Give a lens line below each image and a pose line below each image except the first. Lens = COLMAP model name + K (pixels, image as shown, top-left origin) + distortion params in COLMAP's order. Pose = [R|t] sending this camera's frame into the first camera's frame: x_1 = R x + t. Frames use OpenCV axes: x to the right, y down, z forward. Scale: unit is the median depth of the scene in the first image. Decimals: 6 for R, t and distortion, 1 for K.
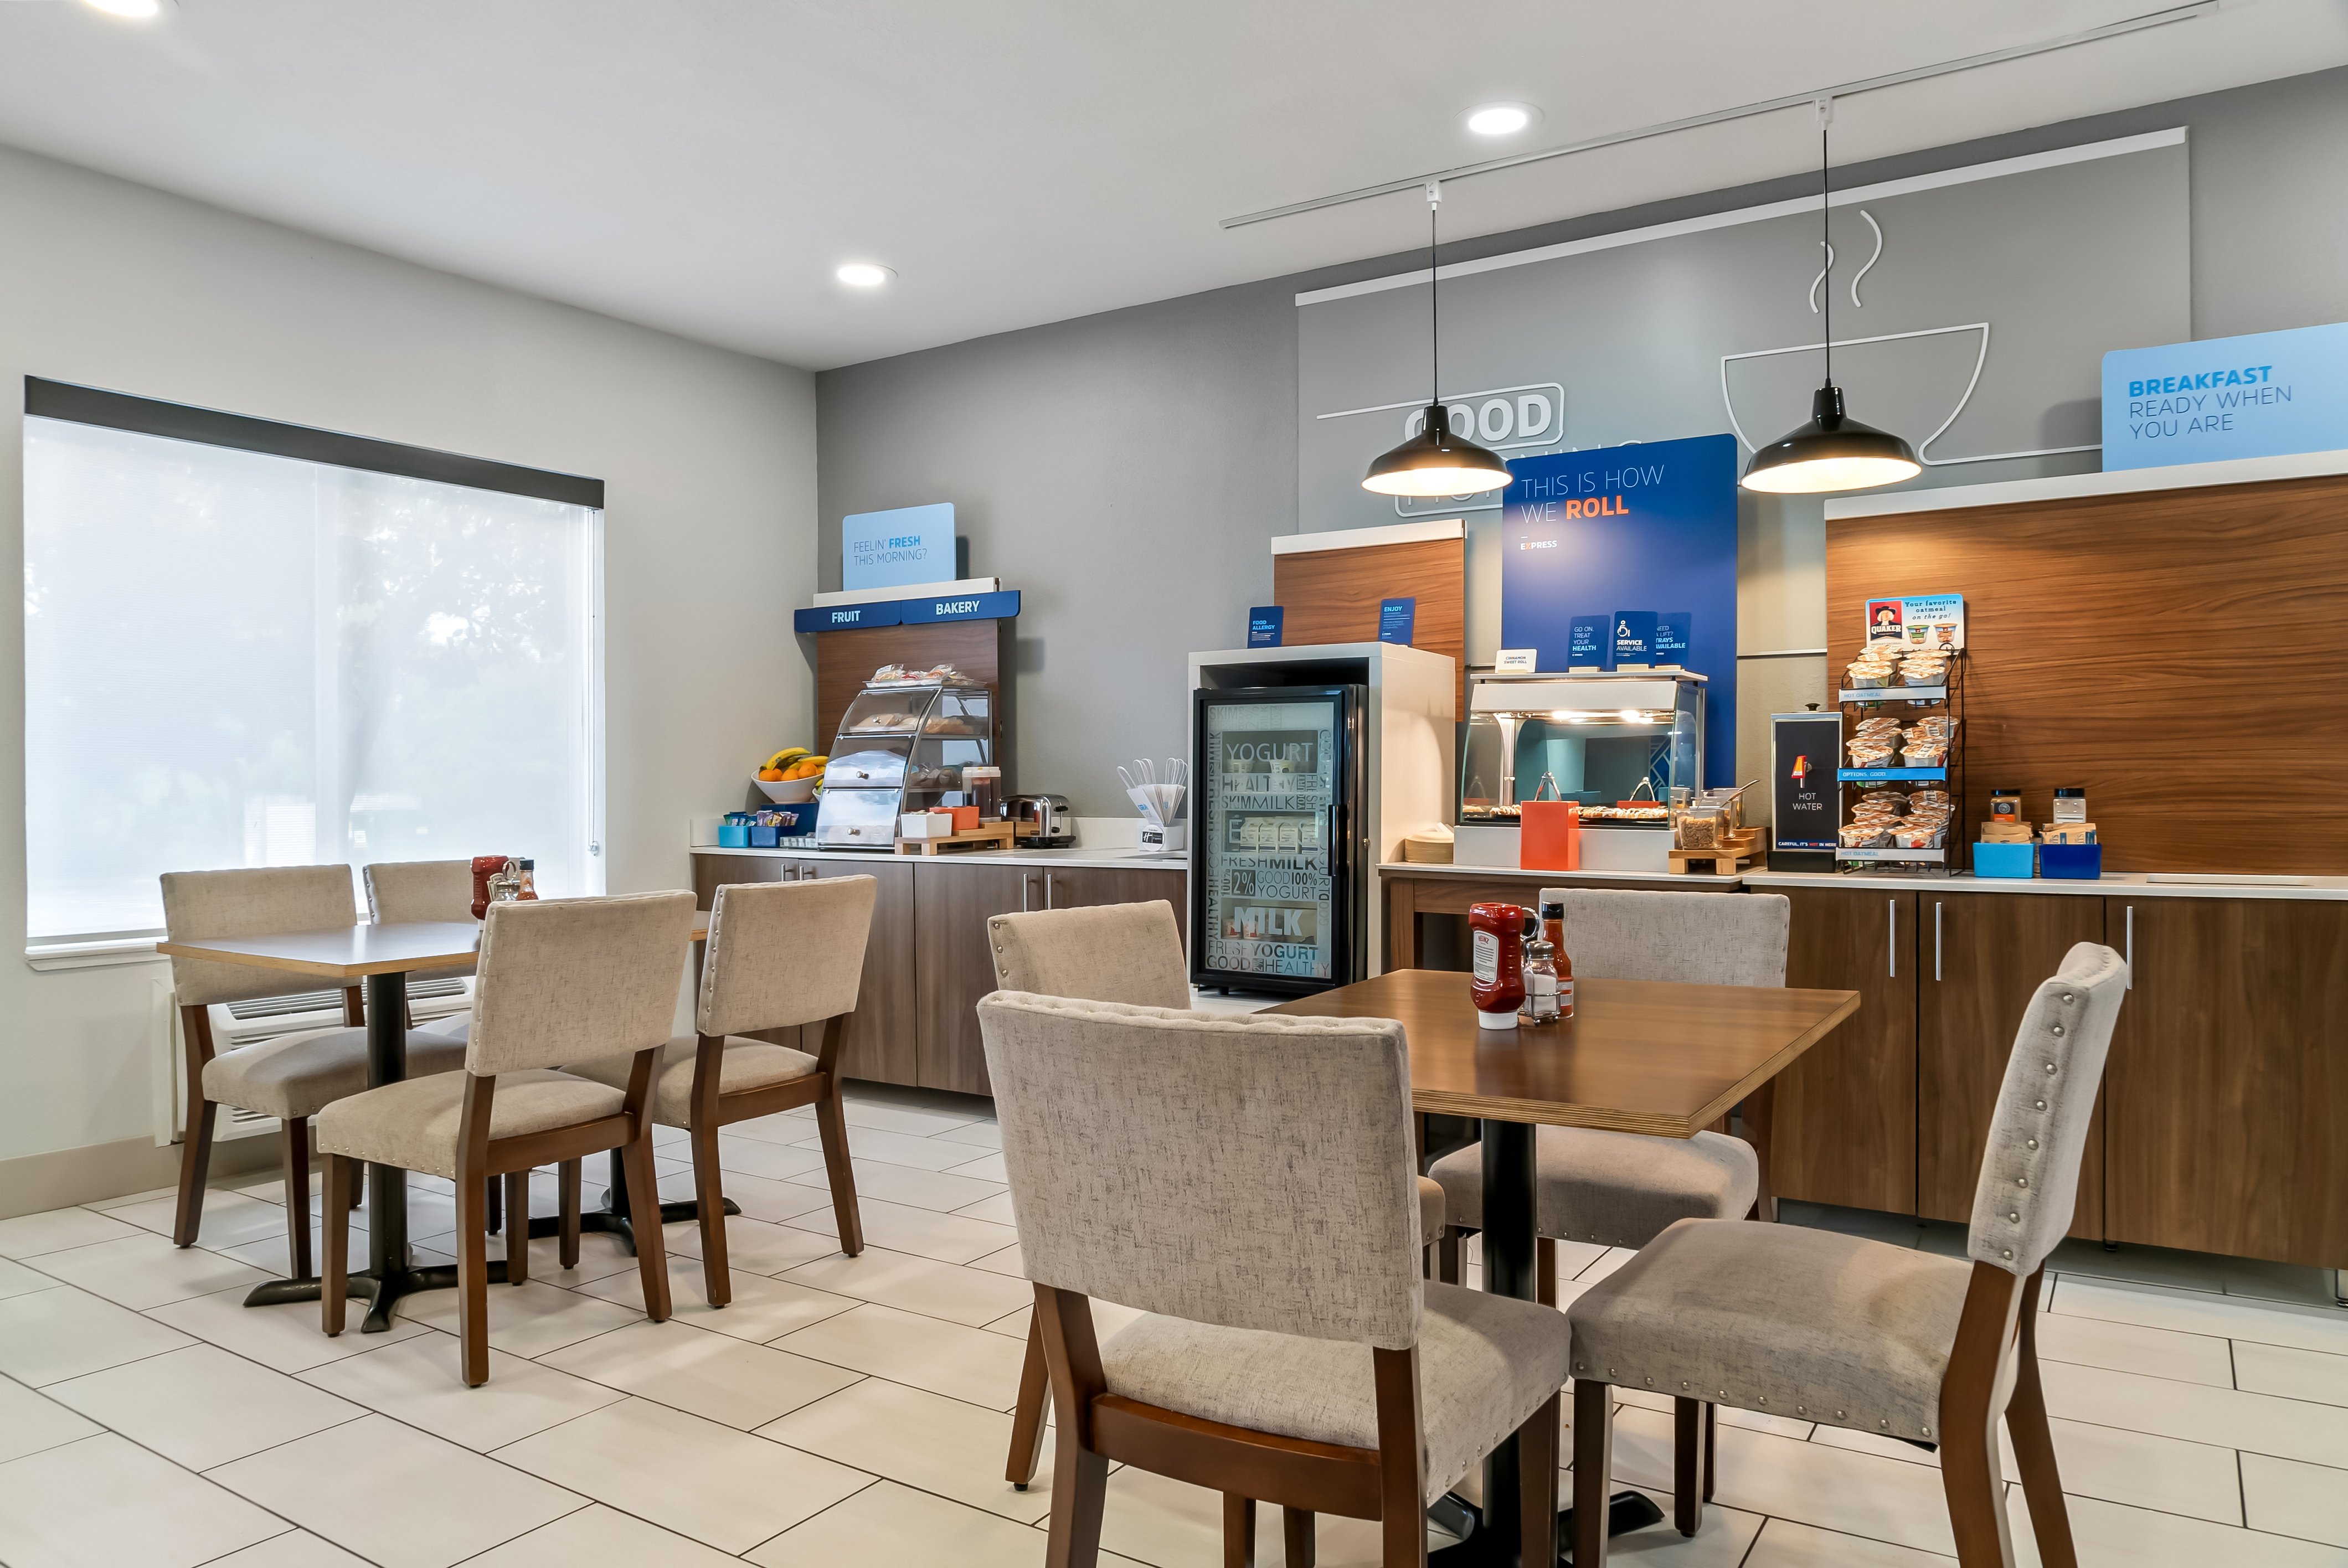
lens RADIAL K [[1548.3, 0, 1174.0], [0, 1548.3, 784.0], [0, 0, 1]] dist [-0.018842, -0.000714]
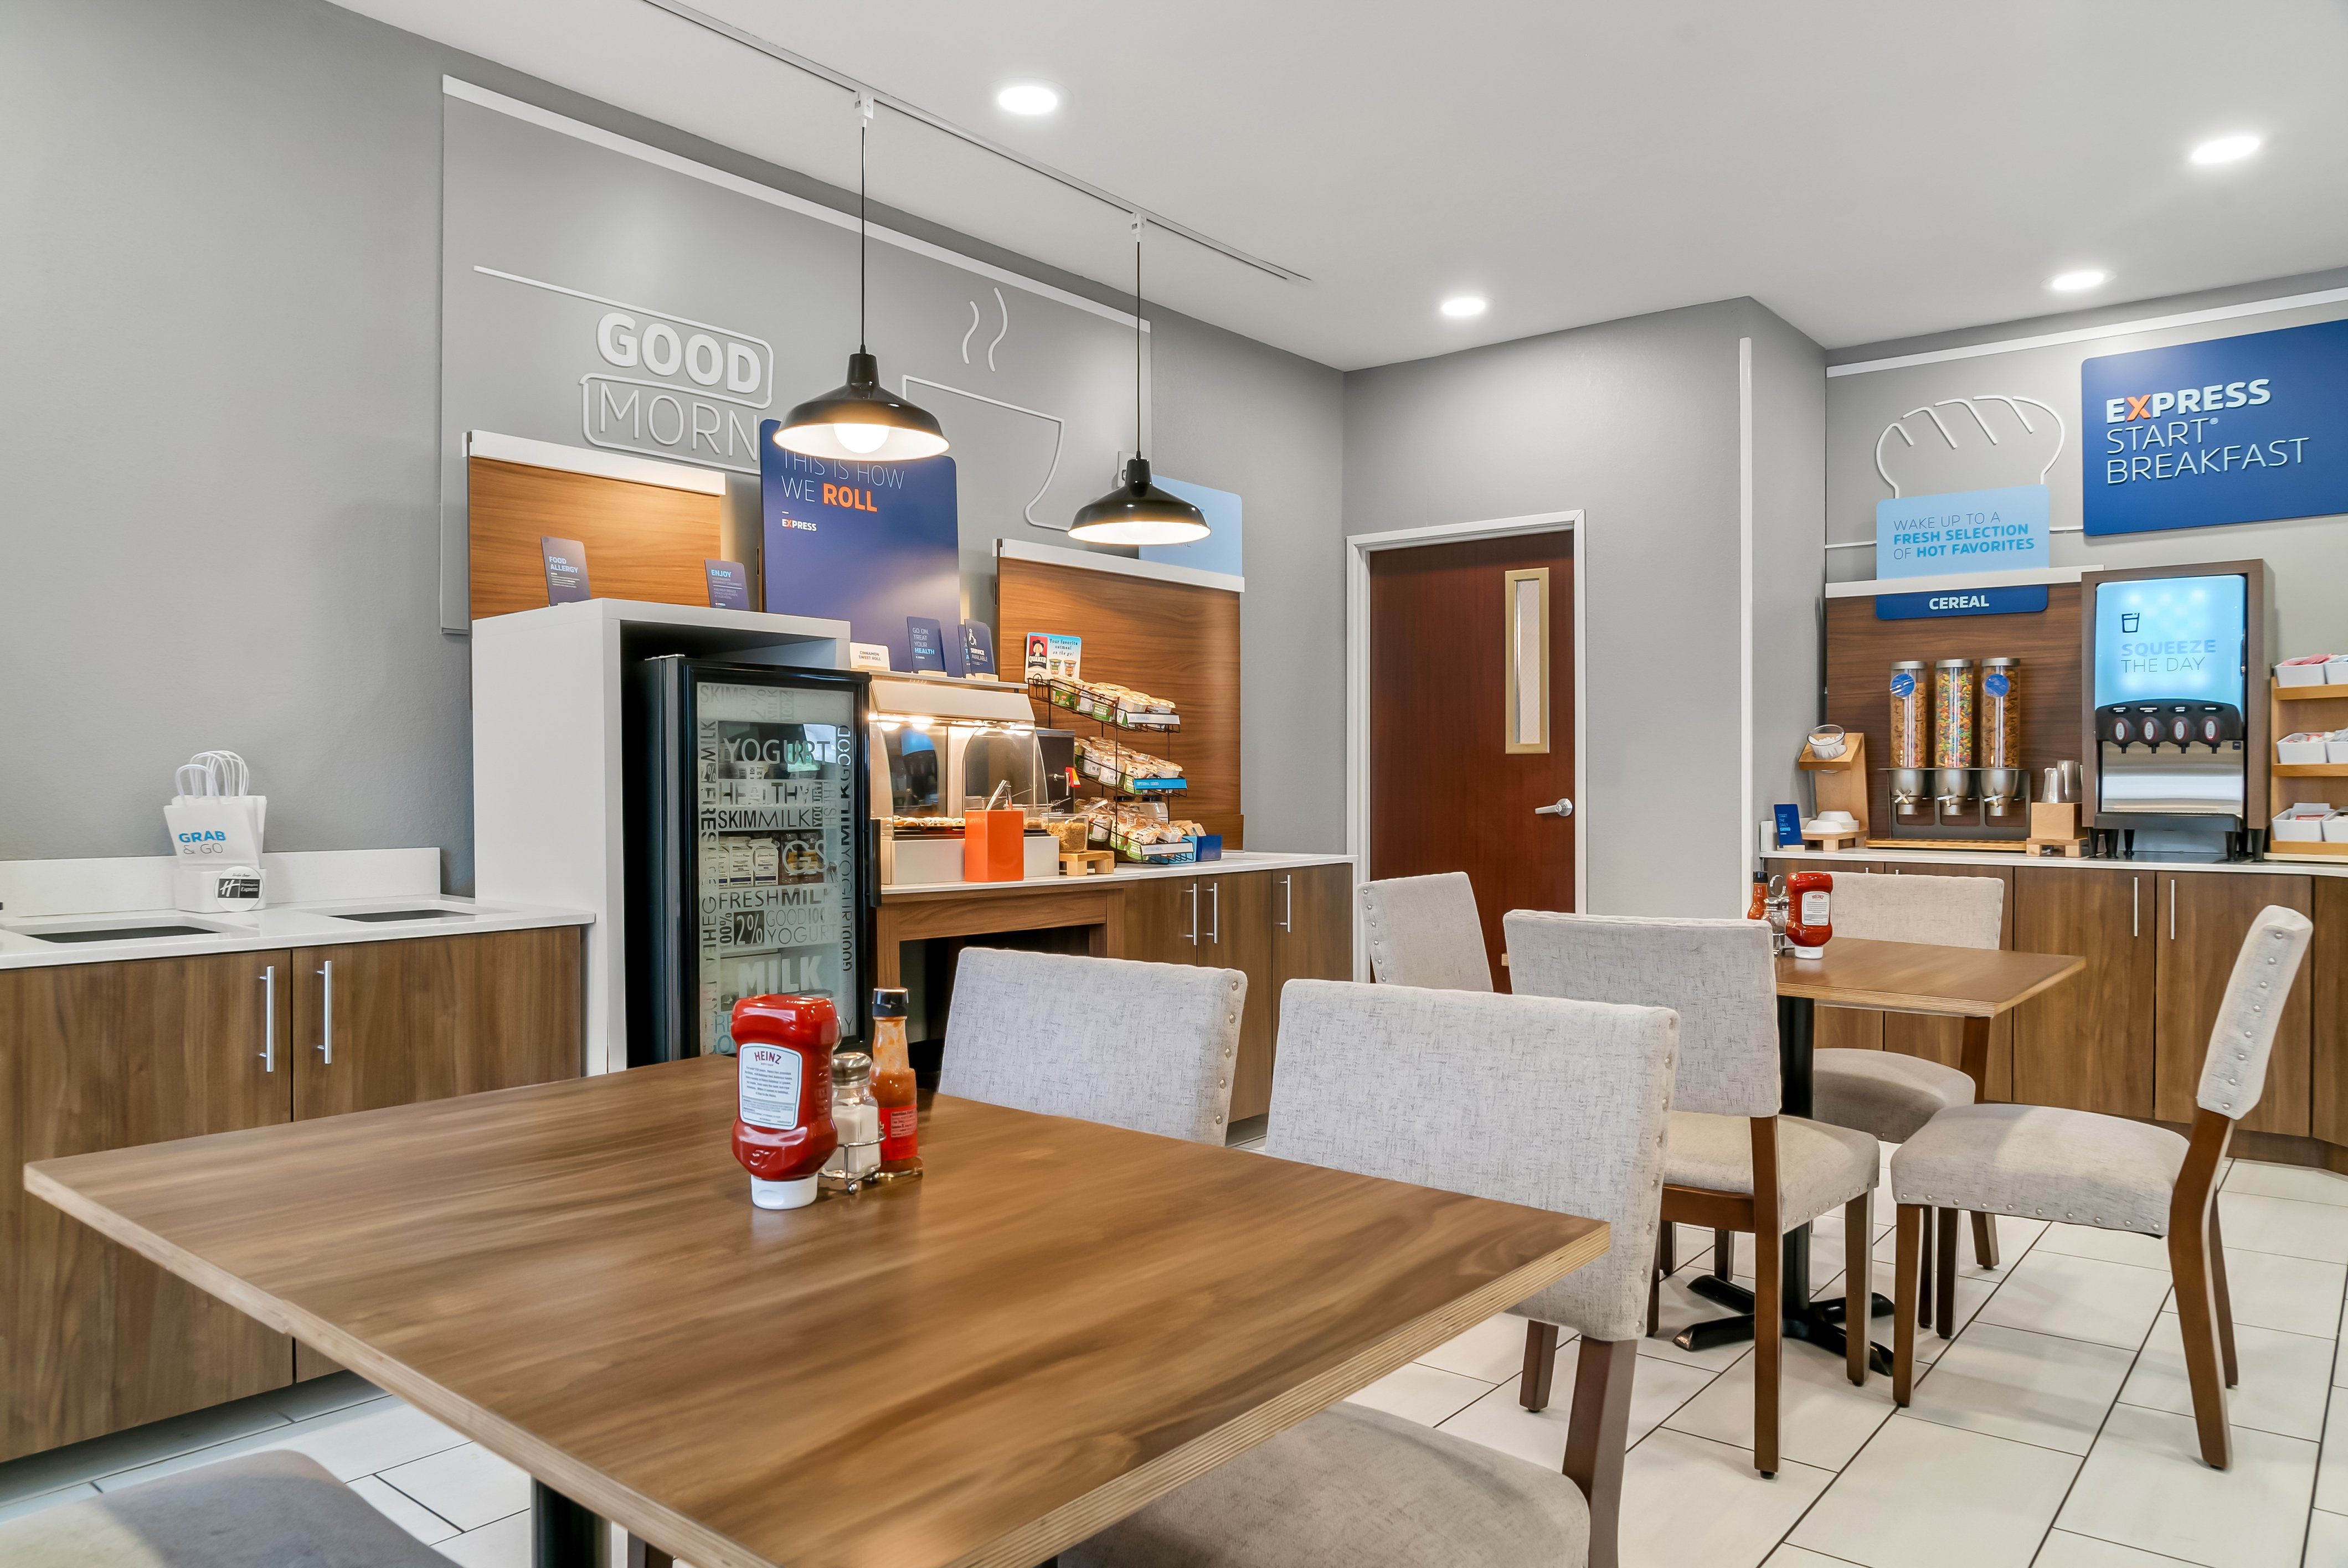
lens RADIAL K [[1588.7, 0, 1174.0], [0, 1588.7, 784.0], [0, 0, 1]] dist [-0.024062, 0.000222]
pose [[0.106796, 0.005667, 0.994265, -0.714000], [0.010217, 0.999925, -0.006796, 0.002817], [-0.994228, 0.010885, 0.106730, 0.763987]]
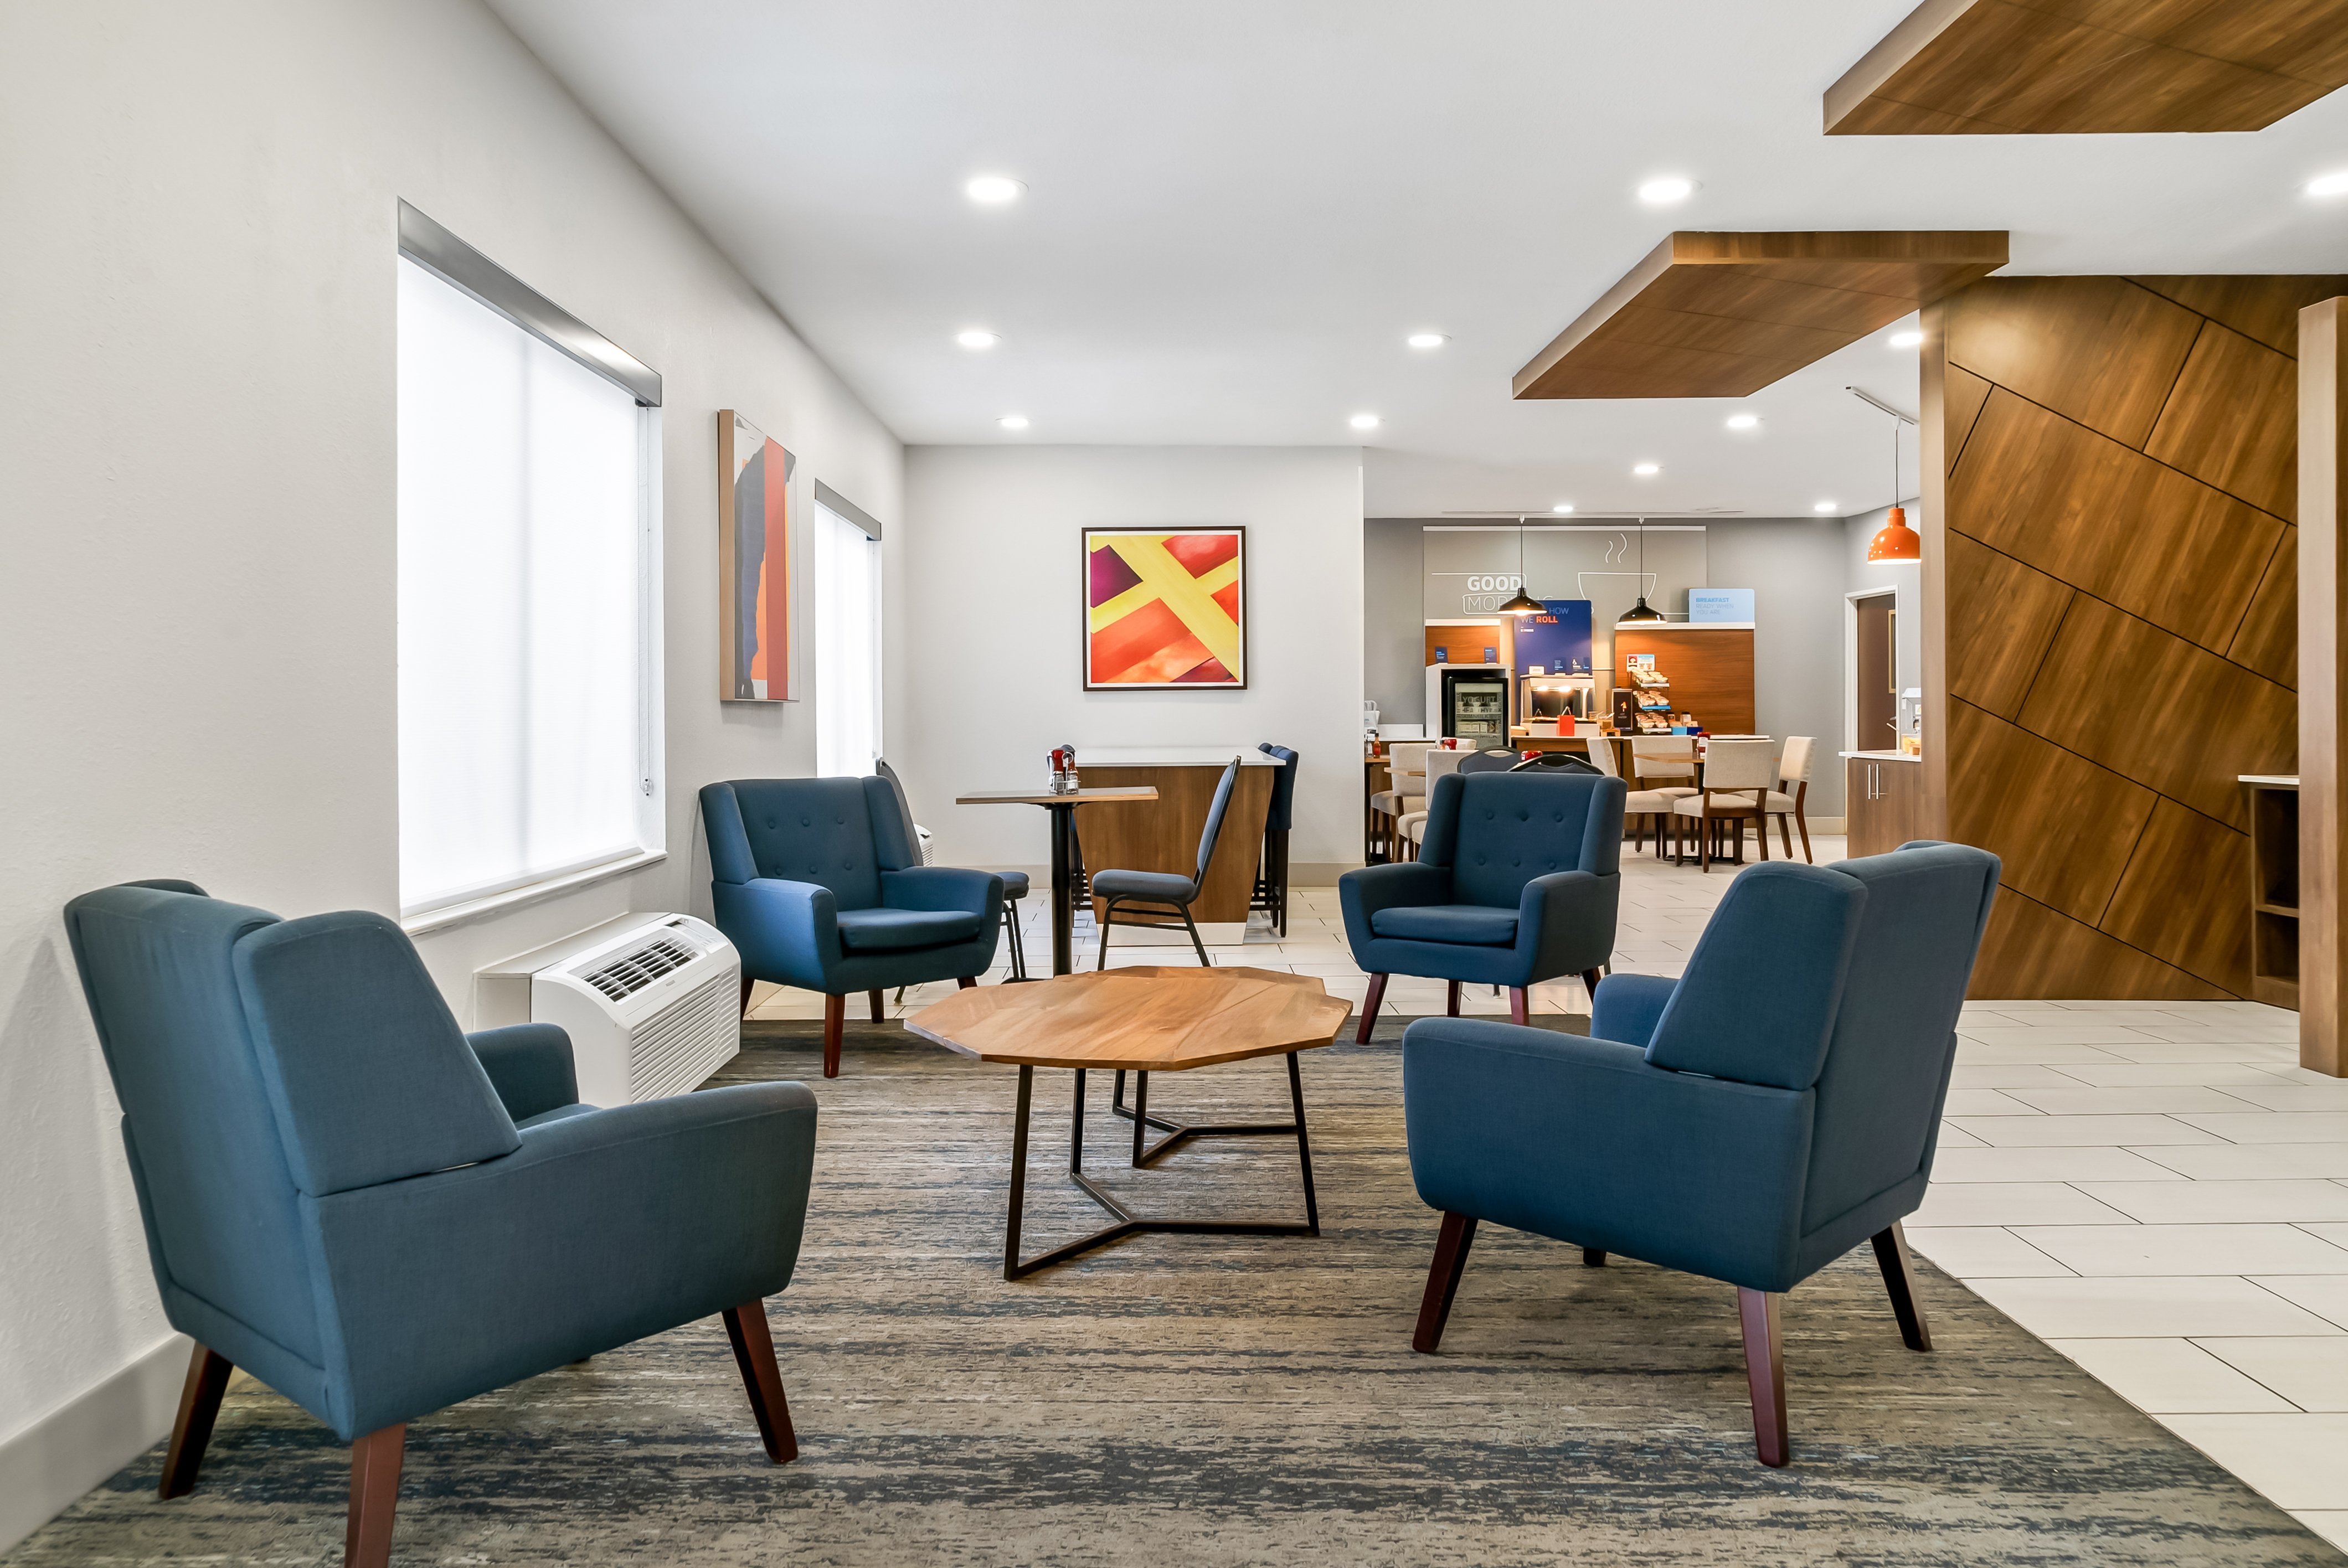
lens RADIAL K [[1637.5, 0, 1172.5], [0, 1637.5, 712.5], [0, 0, 1]] dist [0.006379, 0.002541]
pose [[0.835762, 0.004242, 0.549076, -2.276926], [0.002239, 0.999936, -0.011133, 0.040638], [-0.549087, 0.010534, 0.835699, -1.384768]]
